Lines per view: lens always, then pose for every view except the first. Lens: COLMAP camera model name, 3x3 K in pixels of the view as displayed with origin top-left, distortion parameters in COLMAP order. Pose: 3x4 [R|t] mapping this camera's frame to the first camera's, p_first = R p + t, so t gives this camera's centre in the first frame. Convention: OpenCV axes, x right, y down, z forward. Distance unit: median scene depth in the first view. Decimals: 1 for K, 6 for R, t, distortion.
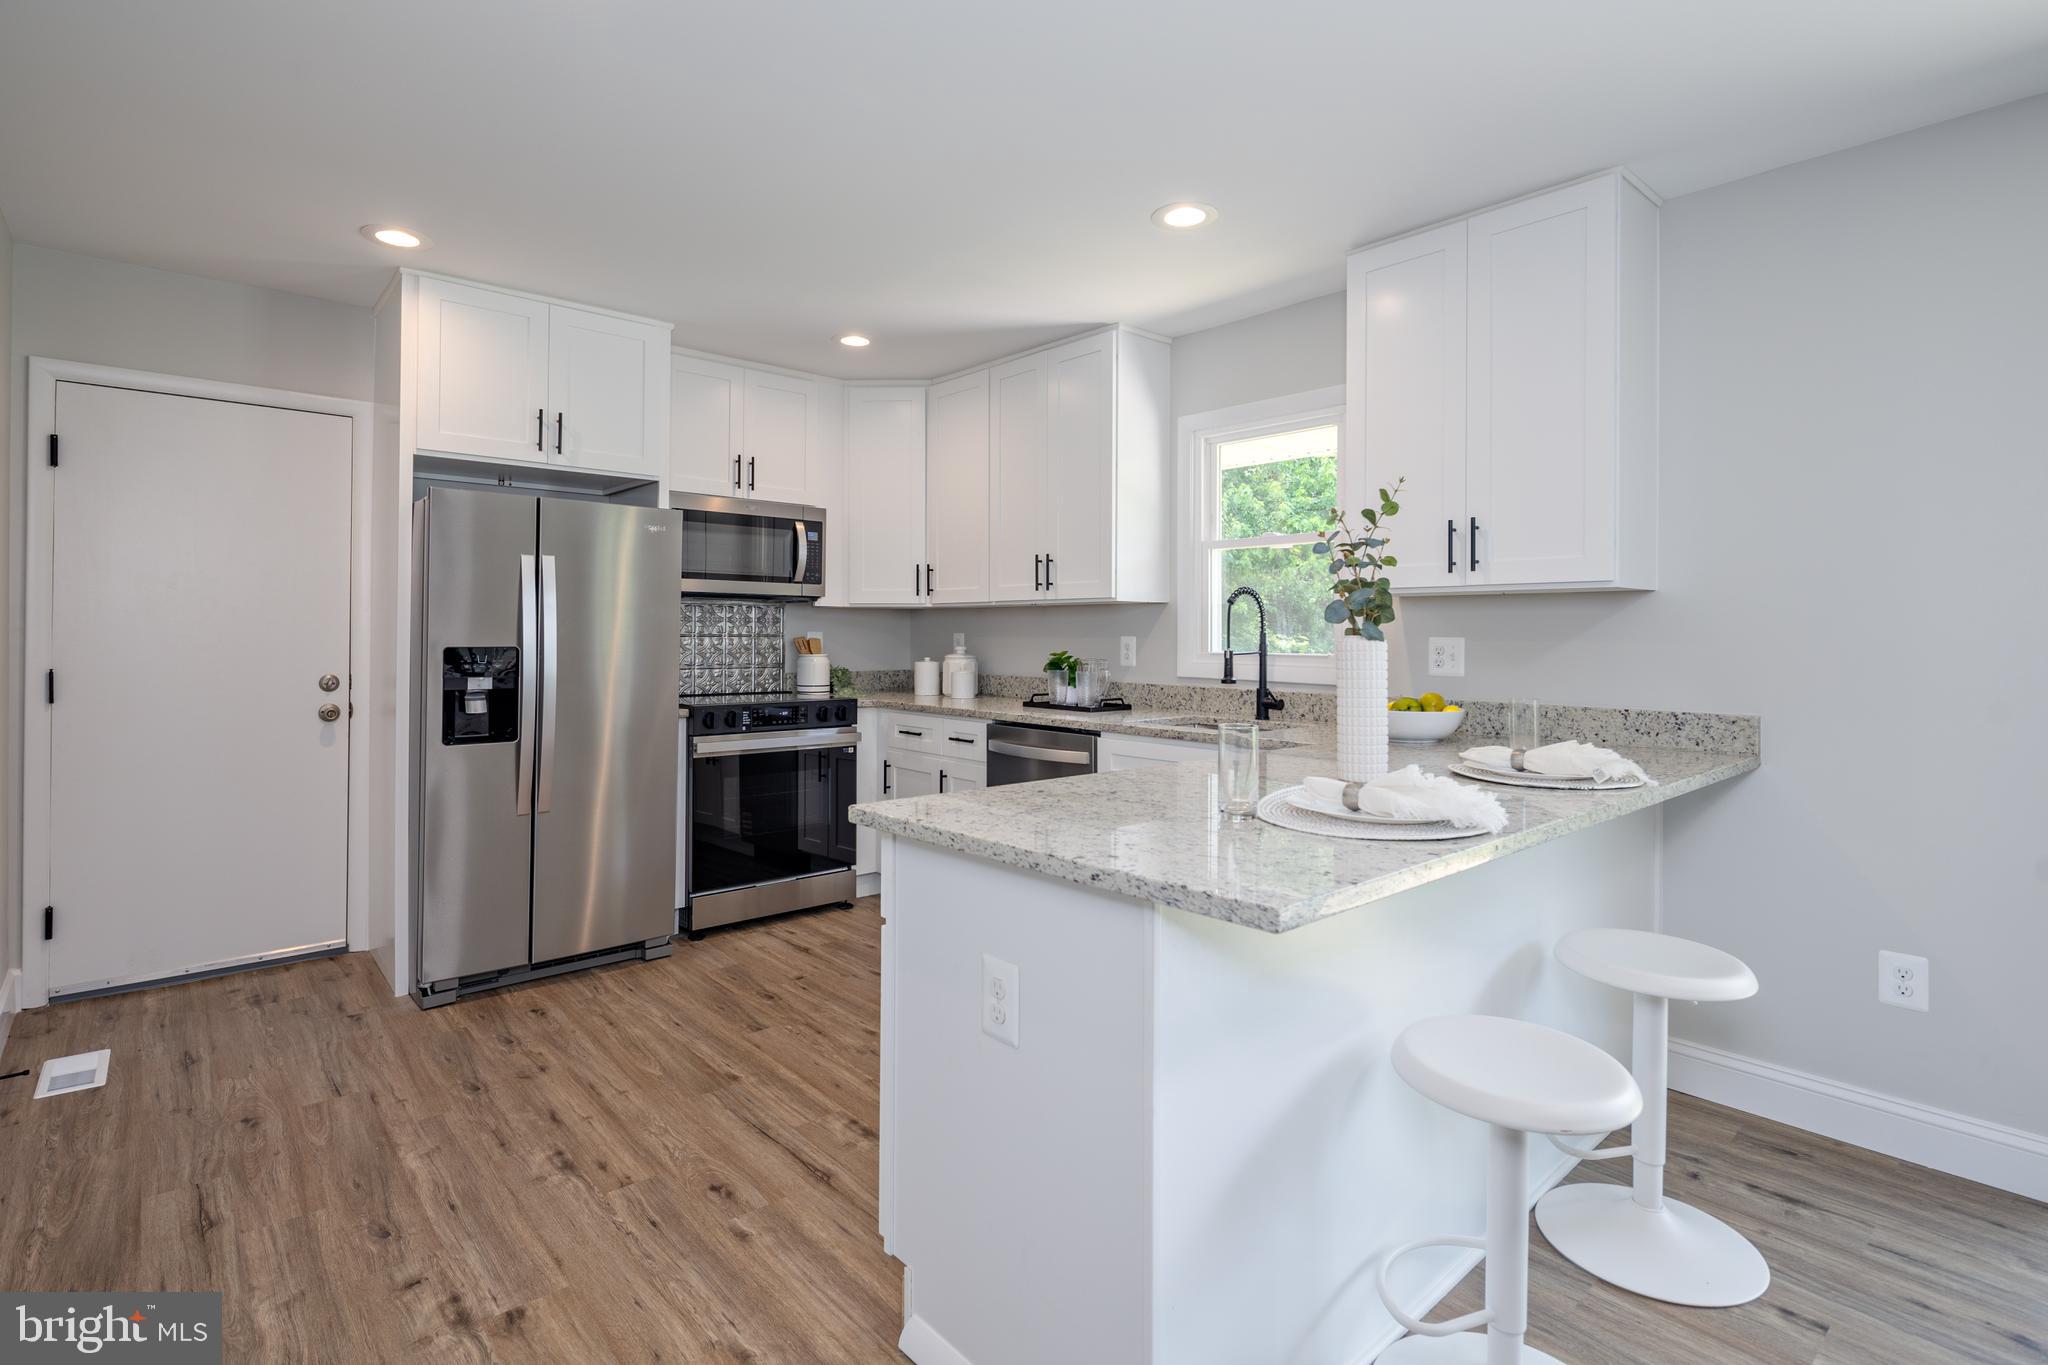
lens RADIAL K [[1003.7, 0, 1016.9], [0, 1003.7, 617.8], [0, 0, 1]] dist [0.001179, -0.000692]
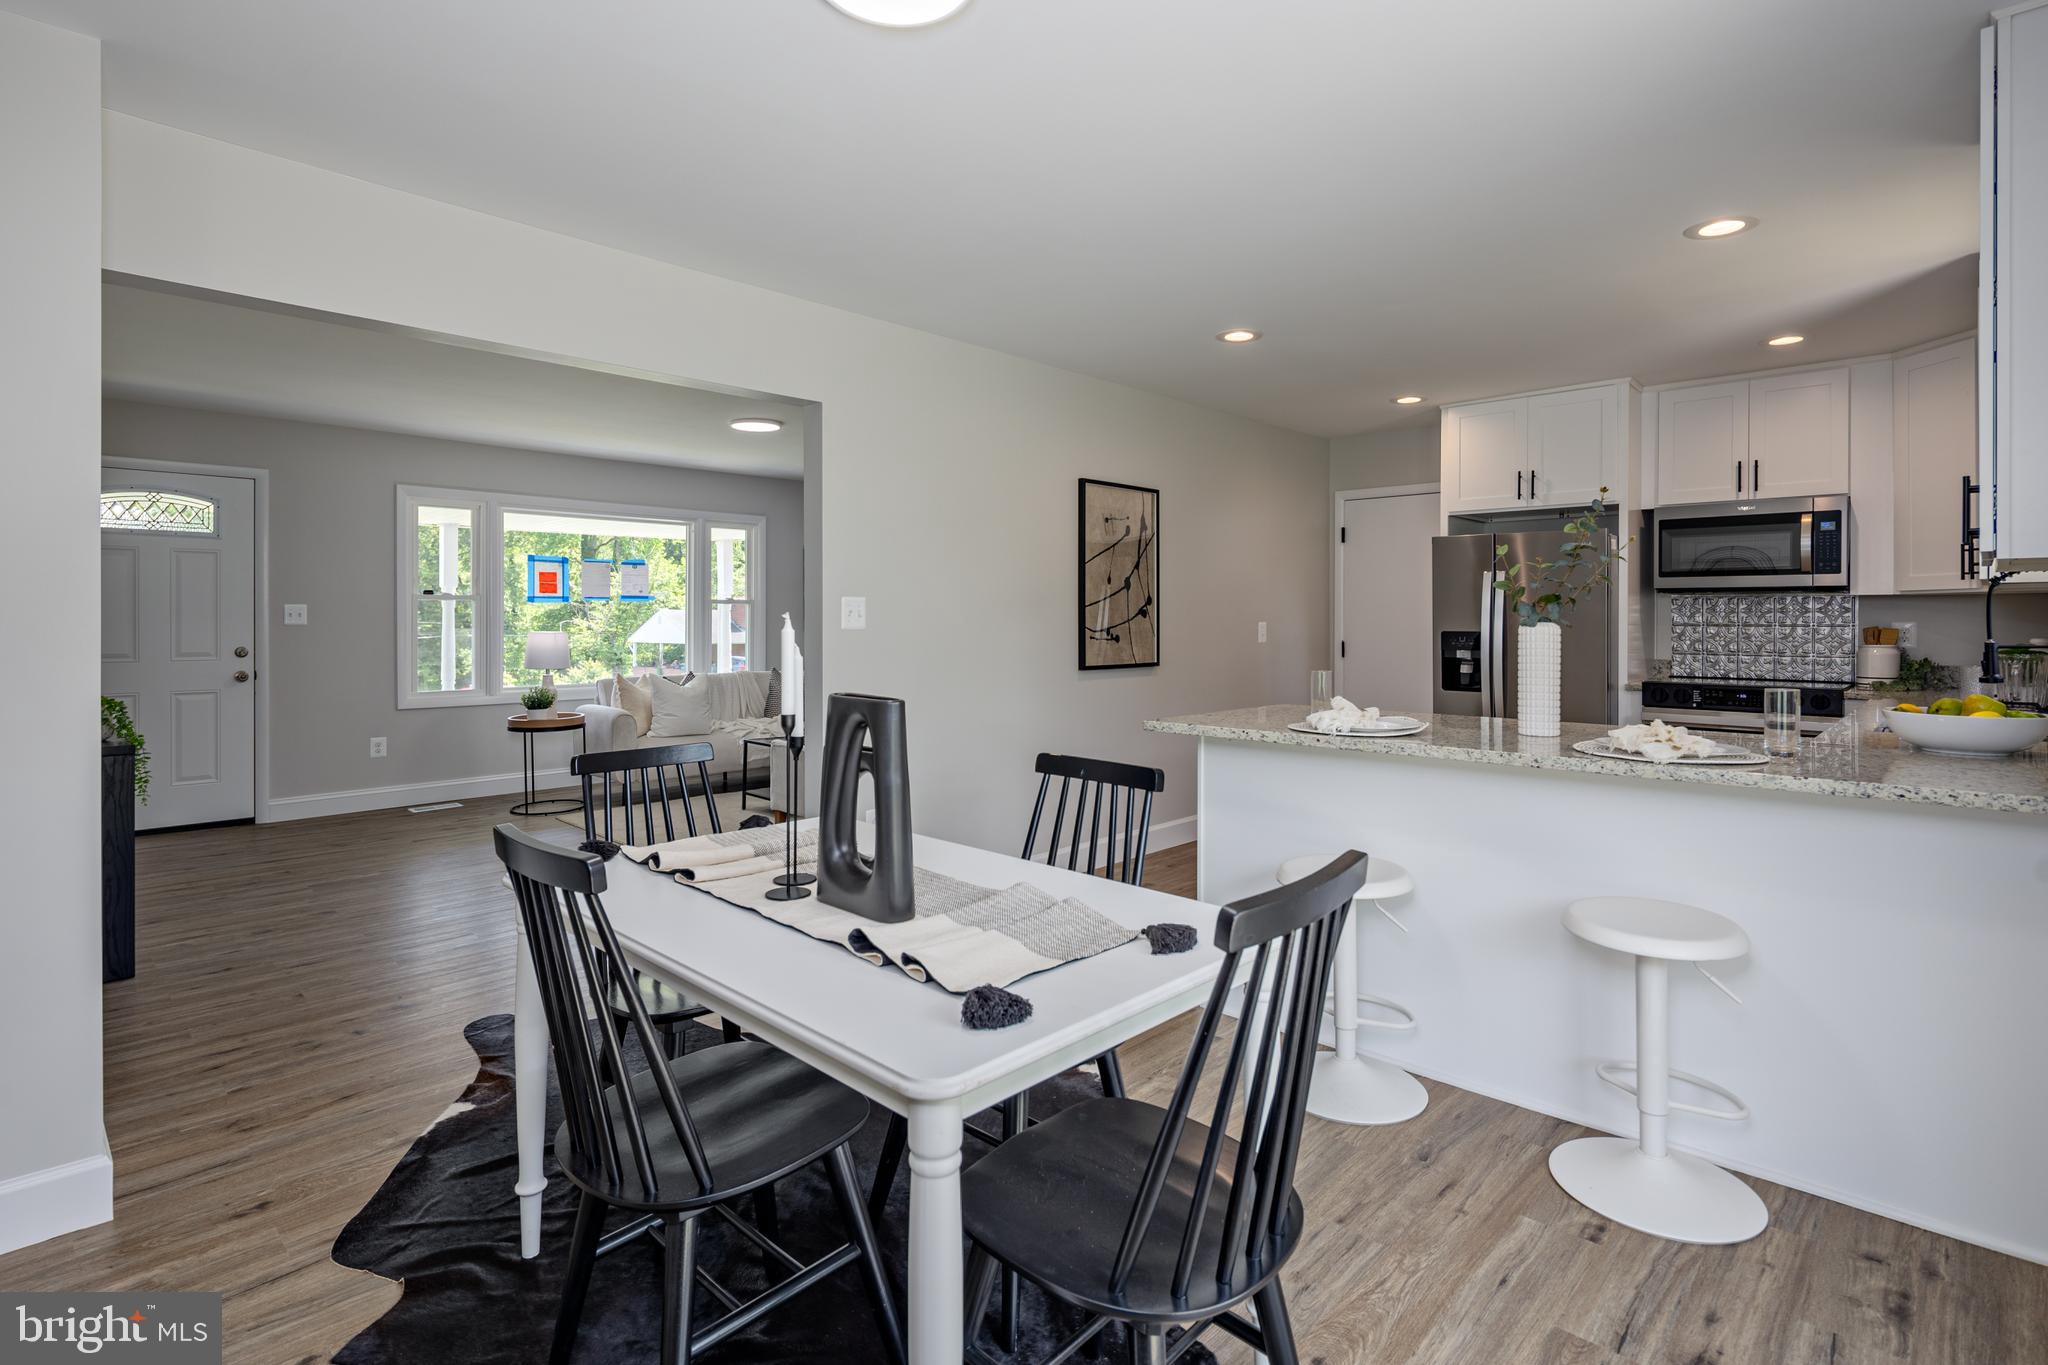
lens RADIAL K [[1003.7, 0, 1016.9], [0, 1003.7, 617.8], [0, 0, 1]] dist [0.001179, -0.000692]
pose [[0.083250, -0.008218, -0.996495, 0.928718], [0.015842, 0.999851, -0.006922, 0.005761], [0.996403, -0.015210, 0.083368, 0.137915]]
